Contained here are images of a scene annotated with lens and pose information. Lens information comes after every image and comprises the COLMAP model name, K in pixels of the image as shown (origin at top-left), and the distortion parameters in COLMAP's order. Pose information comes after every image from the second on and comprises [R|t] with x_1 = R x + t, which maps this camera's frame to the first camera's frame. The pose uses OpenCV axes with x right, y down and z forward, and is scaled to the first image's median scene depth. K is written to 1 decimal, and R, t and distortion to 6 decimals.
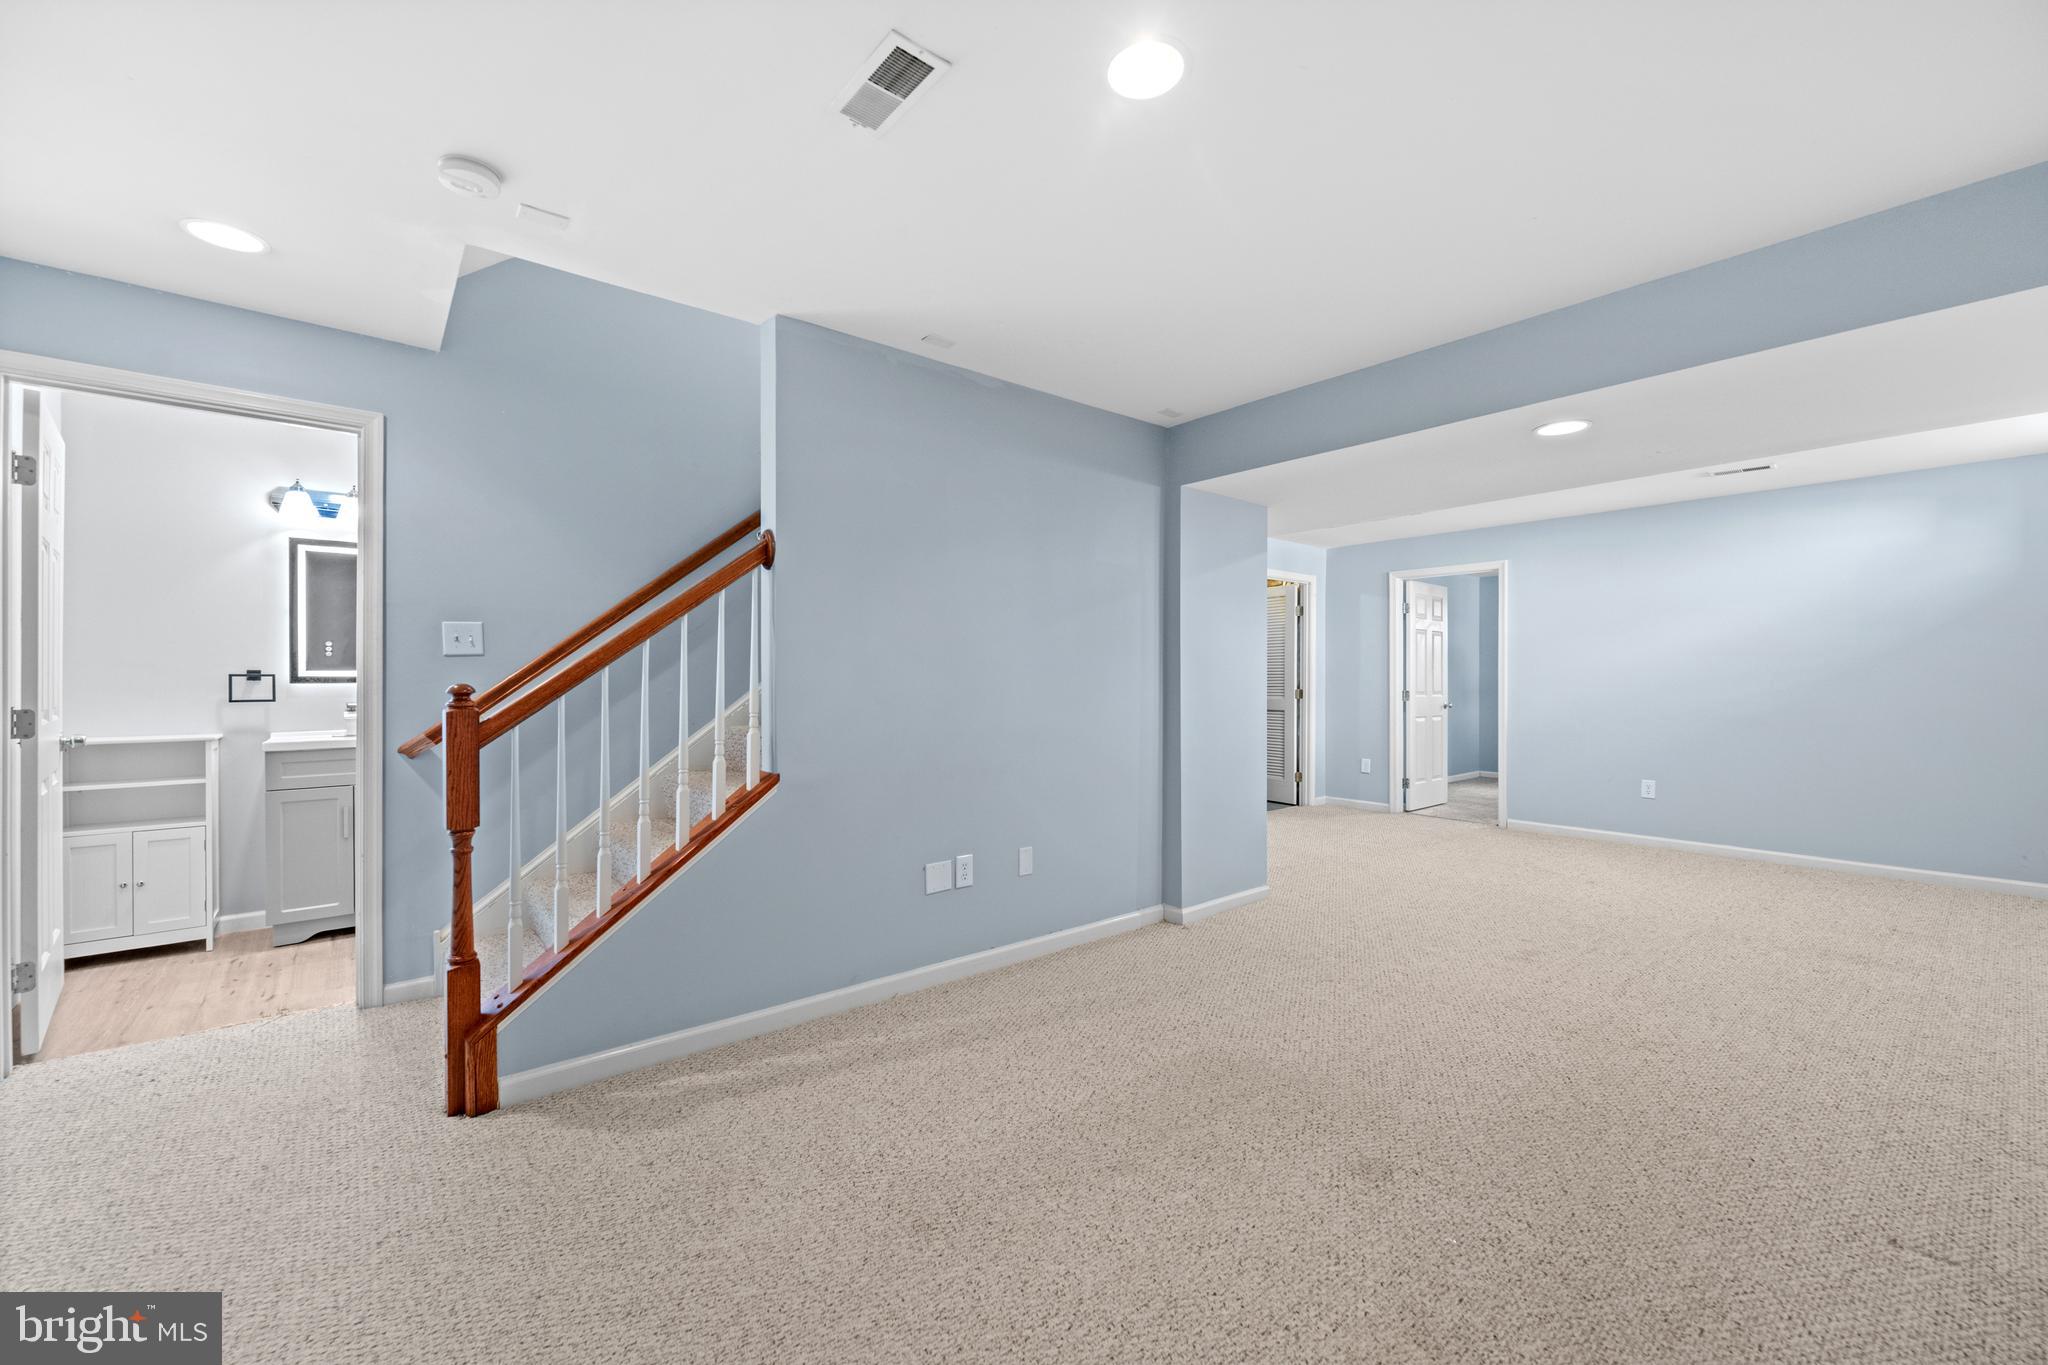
lens RADIAL K [[839.1, 0, 1022.9], [0, 839.1, 680.2], [0, 0, 1]] dist [-0.000876, -0.000757]
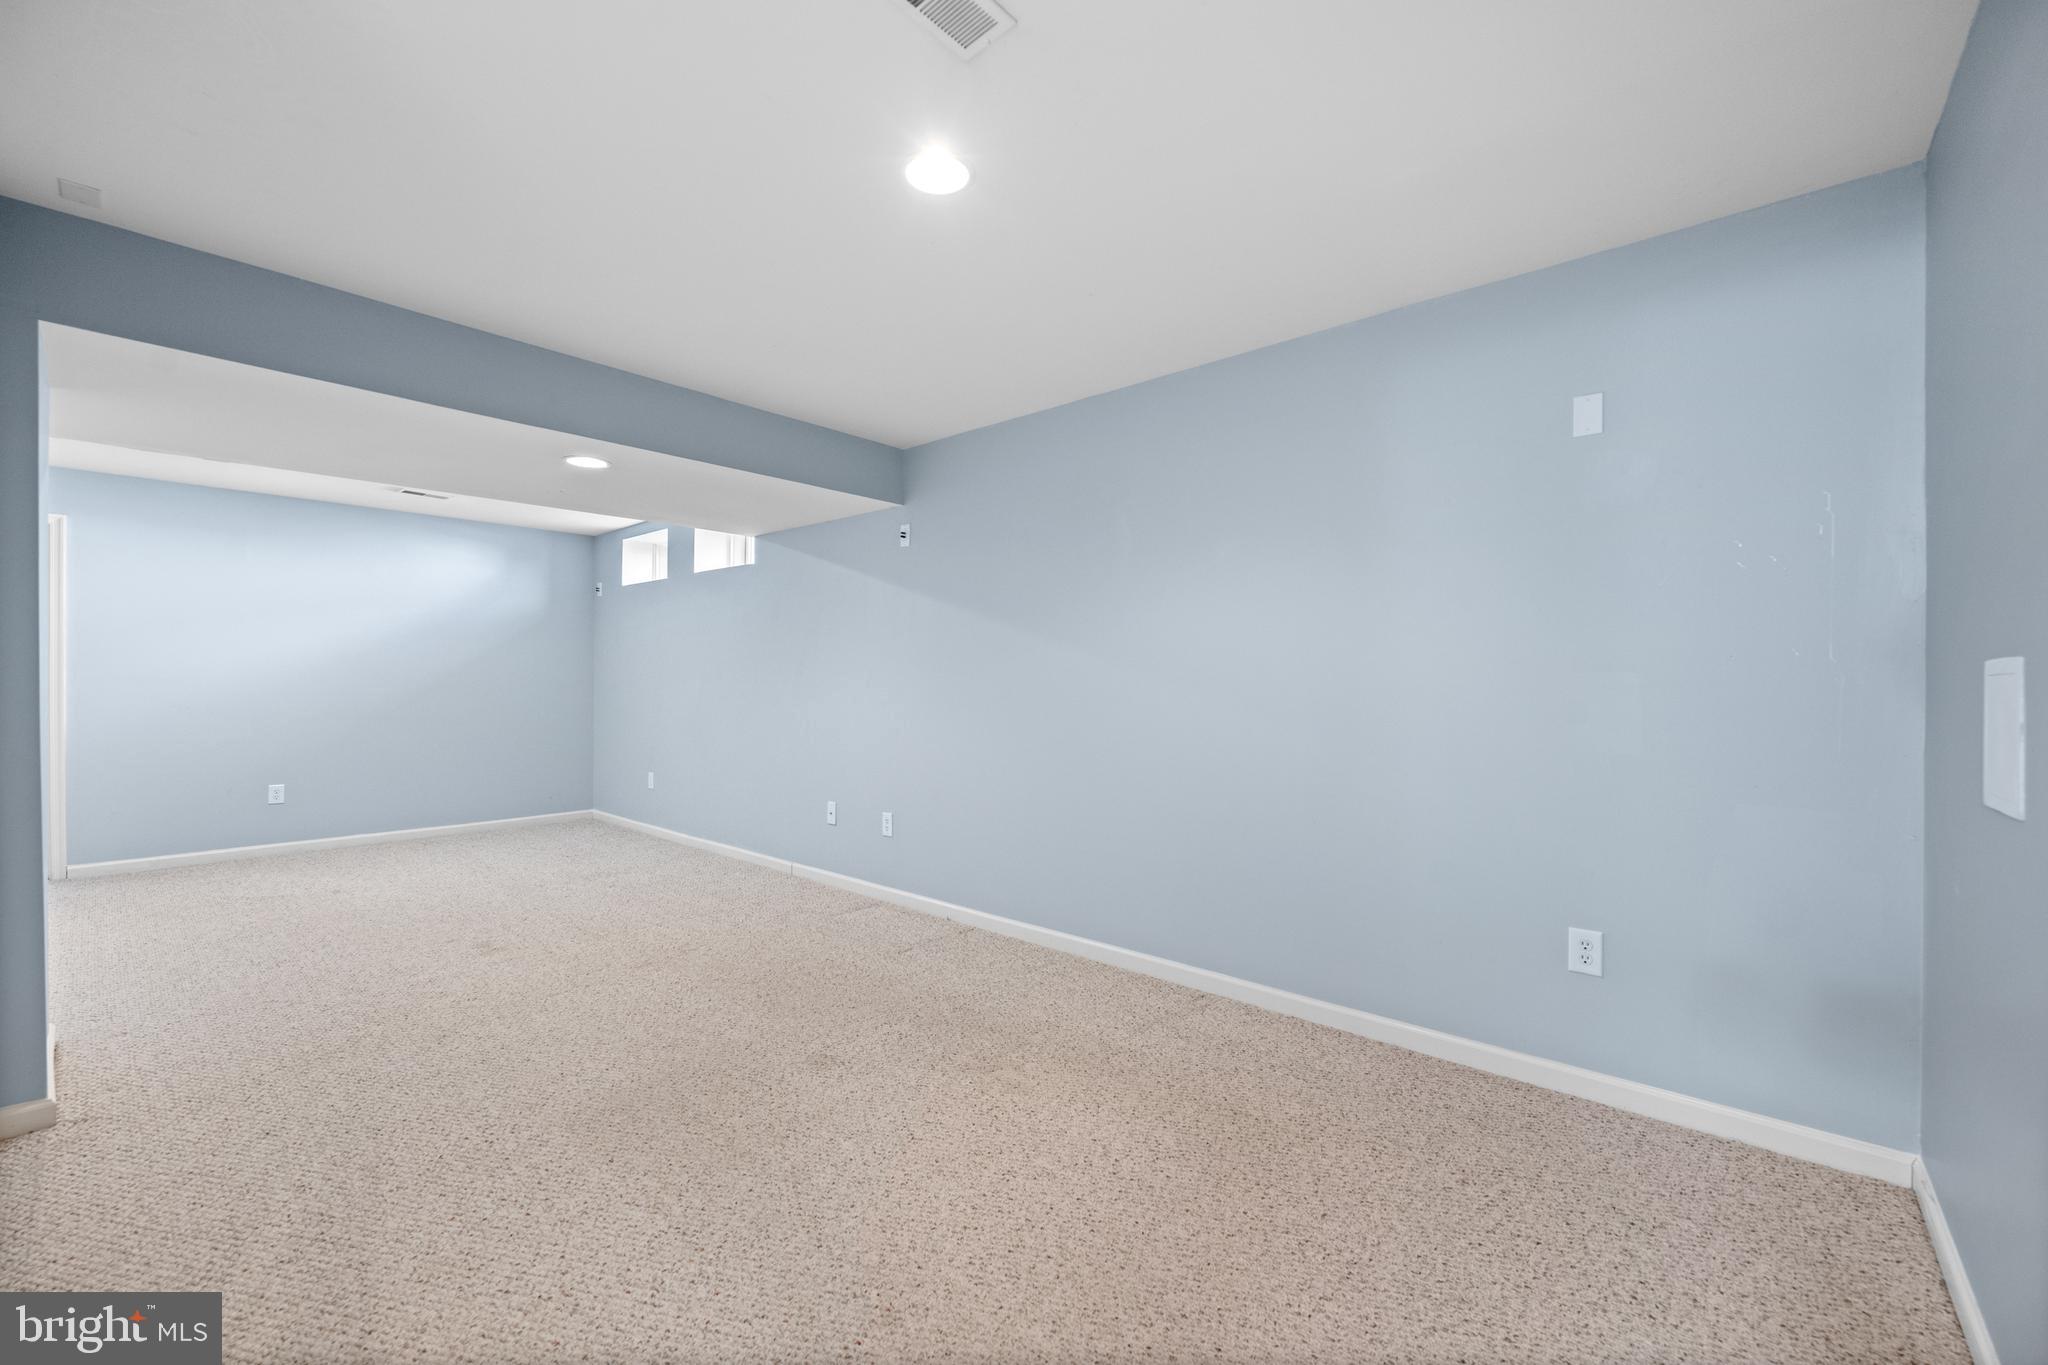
lens RADIAL K [[839.1, 0, 1020.8], [0, 839.1, 684.8], [0, 0, 1]] dist [-0.000876, -0.000757]
pose [[-0.184313, -0.003777, 0.982860, -0.600572], [-0.003936, 0.999987, 0.003105, 0.001147], [-0.982860, -0.003296, -0.184326, 0.625186]]
